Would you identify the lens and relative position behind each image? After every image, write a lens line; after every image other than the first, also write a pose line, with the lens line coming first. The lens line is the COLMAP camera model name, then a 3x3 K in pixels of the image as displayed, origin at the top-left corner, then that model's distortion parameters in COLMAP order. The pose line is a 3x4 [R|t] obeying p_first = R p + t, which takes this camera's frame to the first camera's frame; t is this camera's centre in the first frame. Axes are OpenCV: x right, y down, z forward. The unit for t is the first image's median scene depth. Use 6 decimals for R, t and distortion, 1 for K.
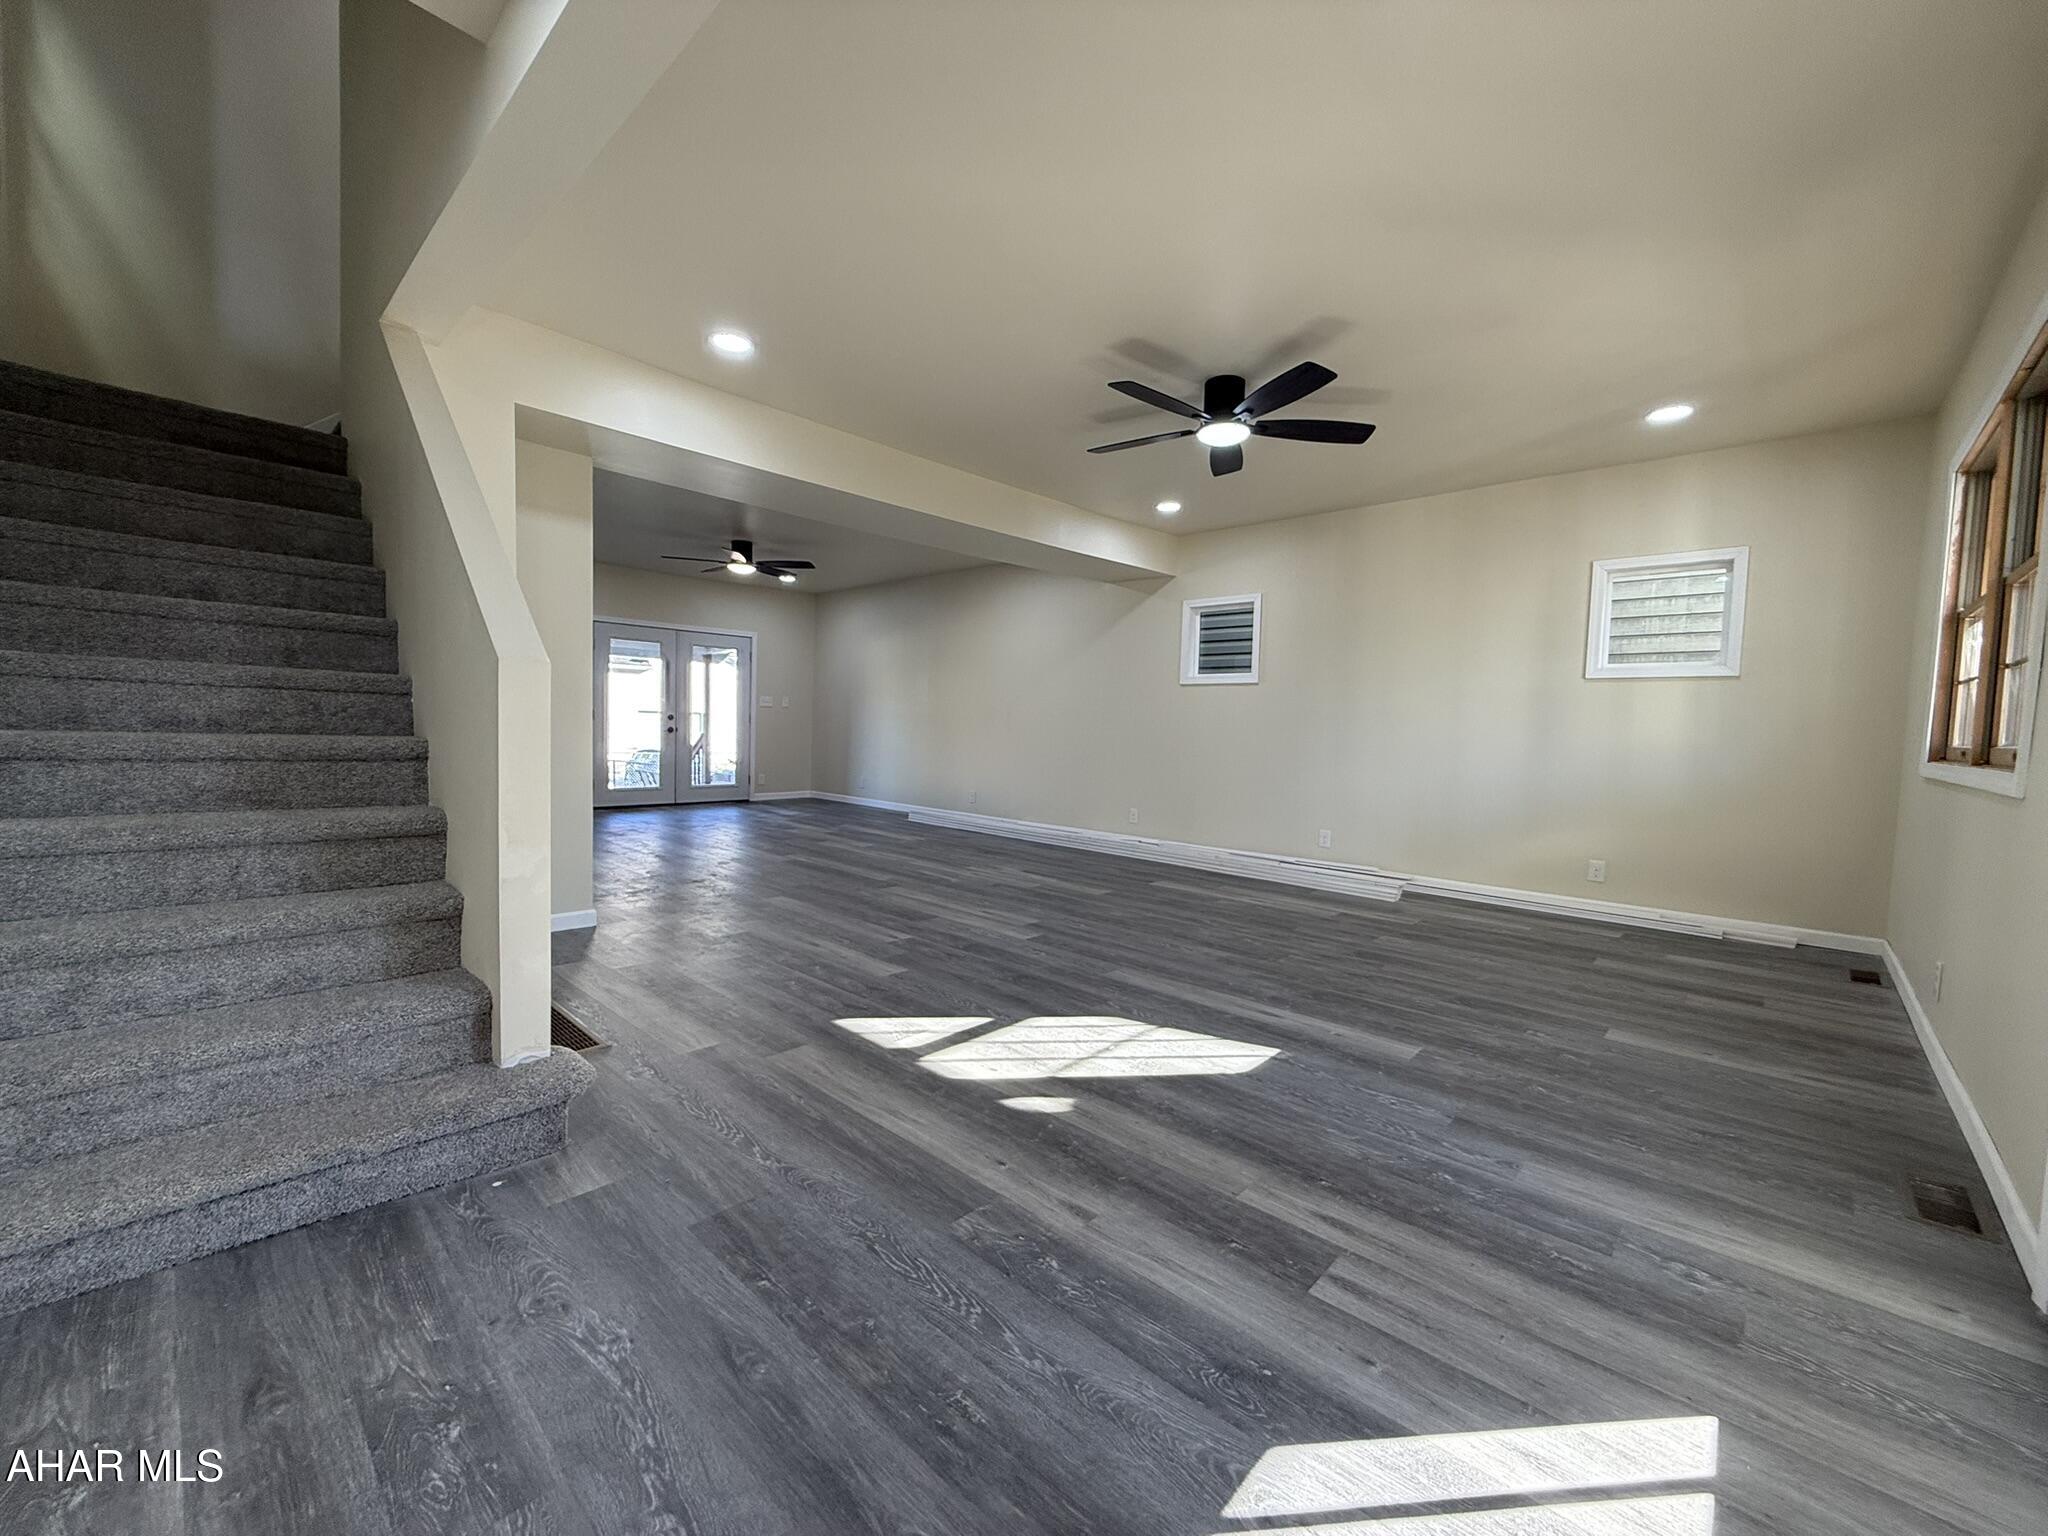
lens RADIAL K [[815.2, 0, 1006.8], [0, 815.2, 771.1], [0, 0, 1]] dist [-0.000026, -0.000196]
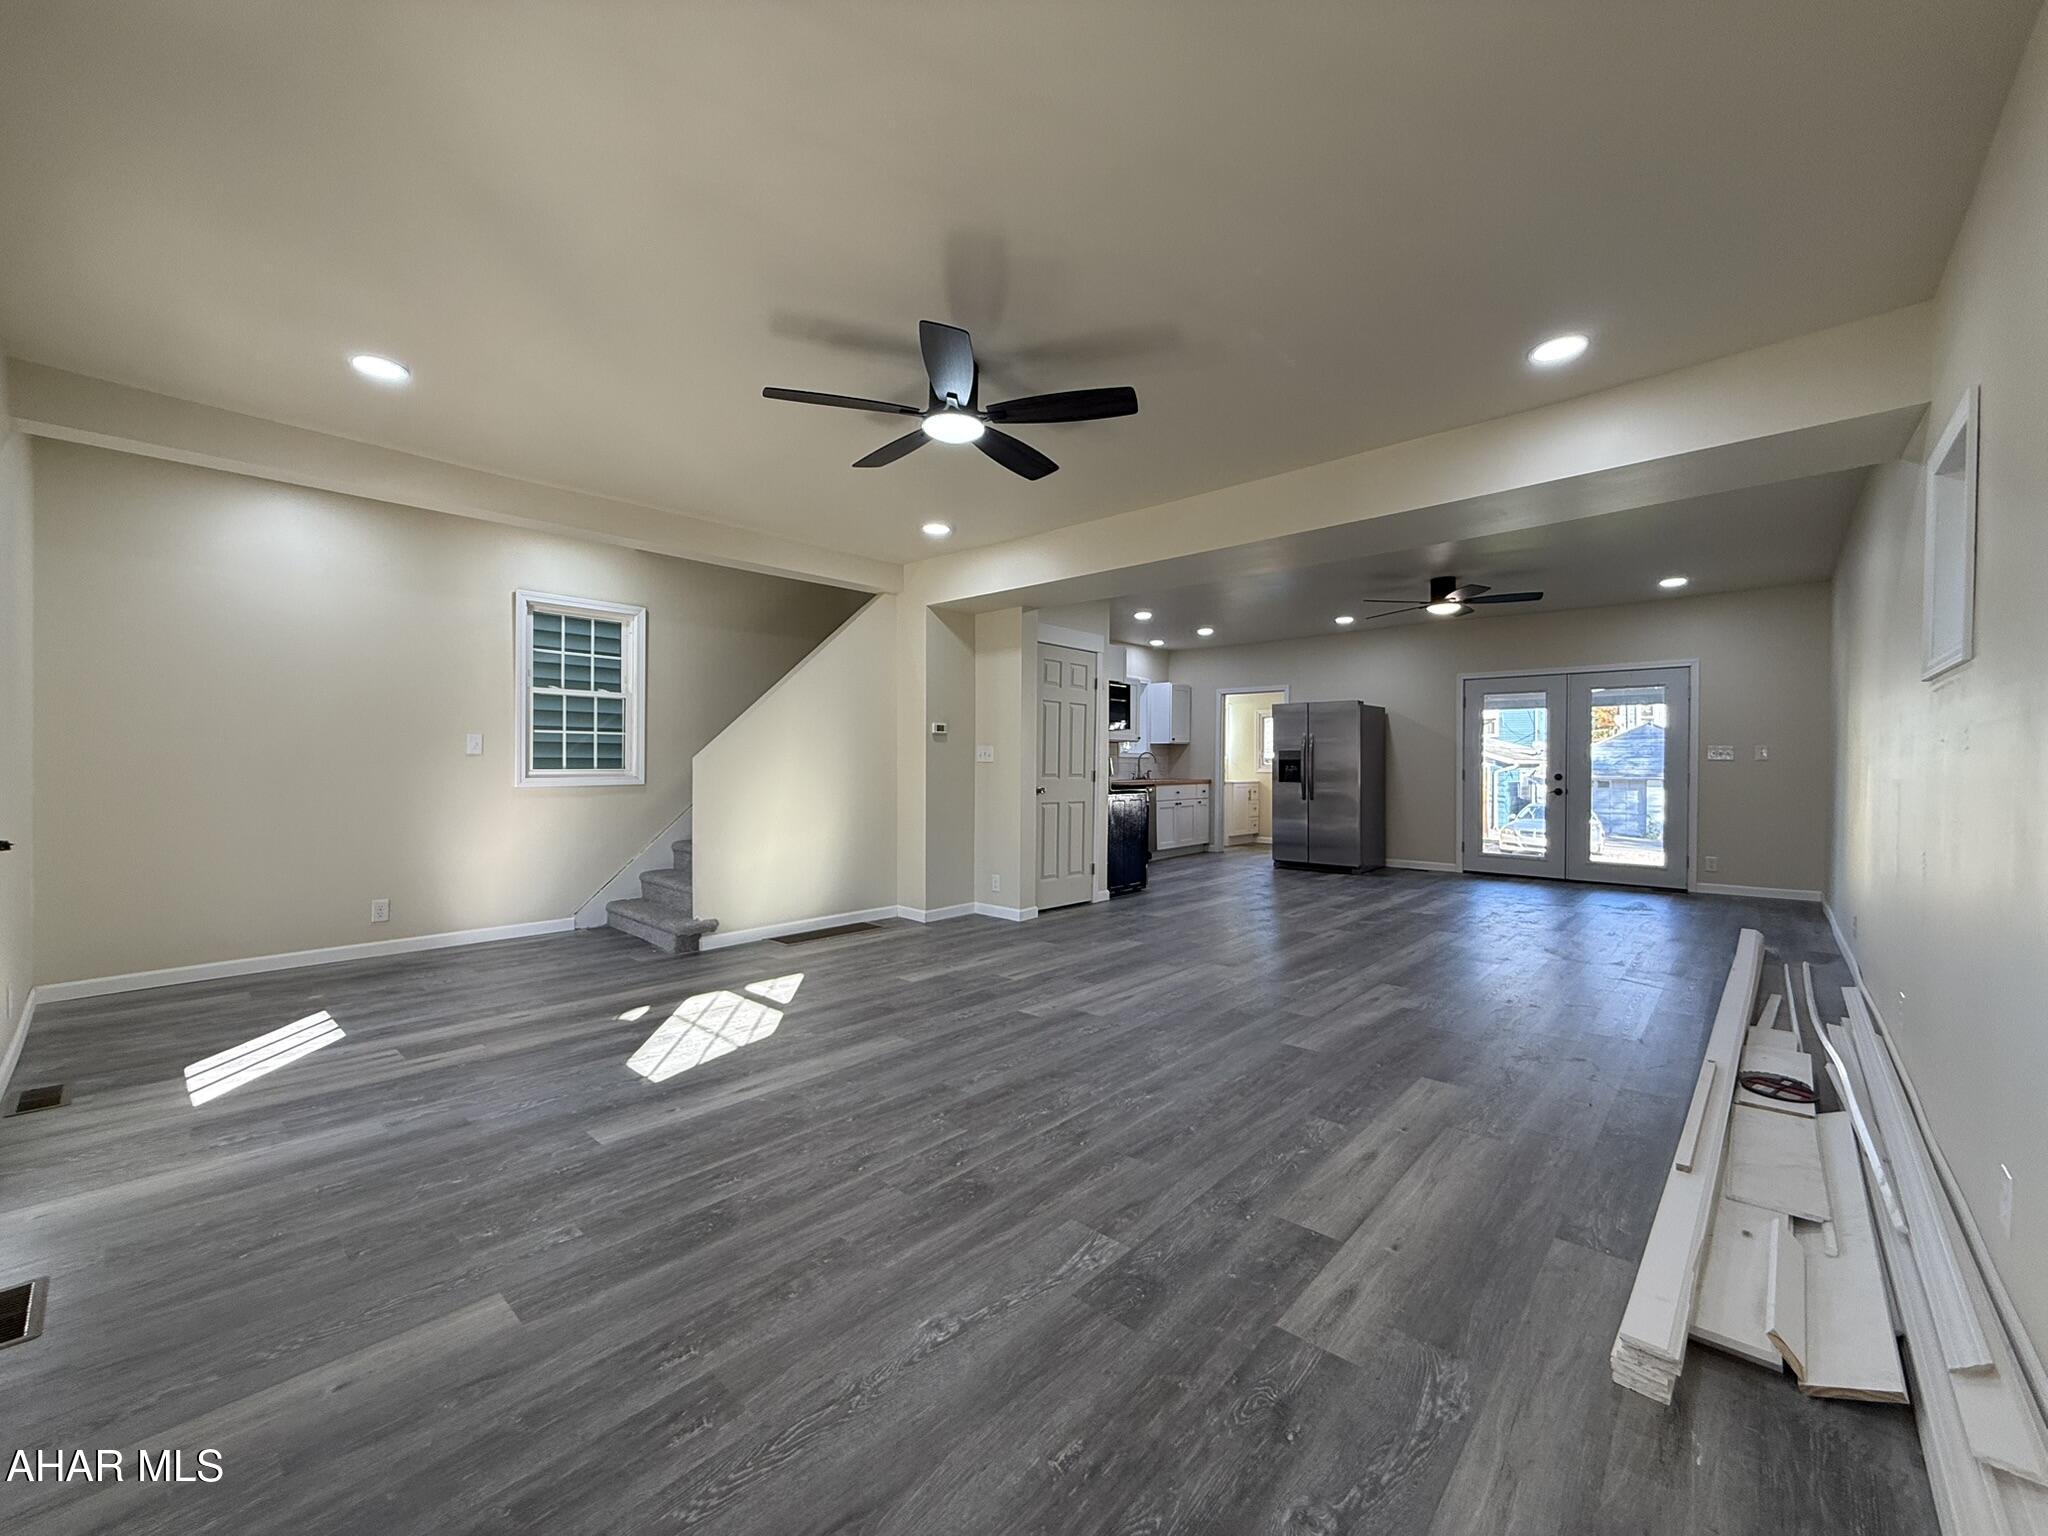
lens RADIAL K [[815.2, 0, 1027.1], [0, 815.2, 778.2], [0, 0, 1]] dist [-0.000026, -0.000196]
pose [[0.026089, -0.009049, -0.999619, 1.353723], [-0.056921, 0.998323, -0.010523, -0.075869], [0.998038, 0.057174, 0.025530, 1.352226]]
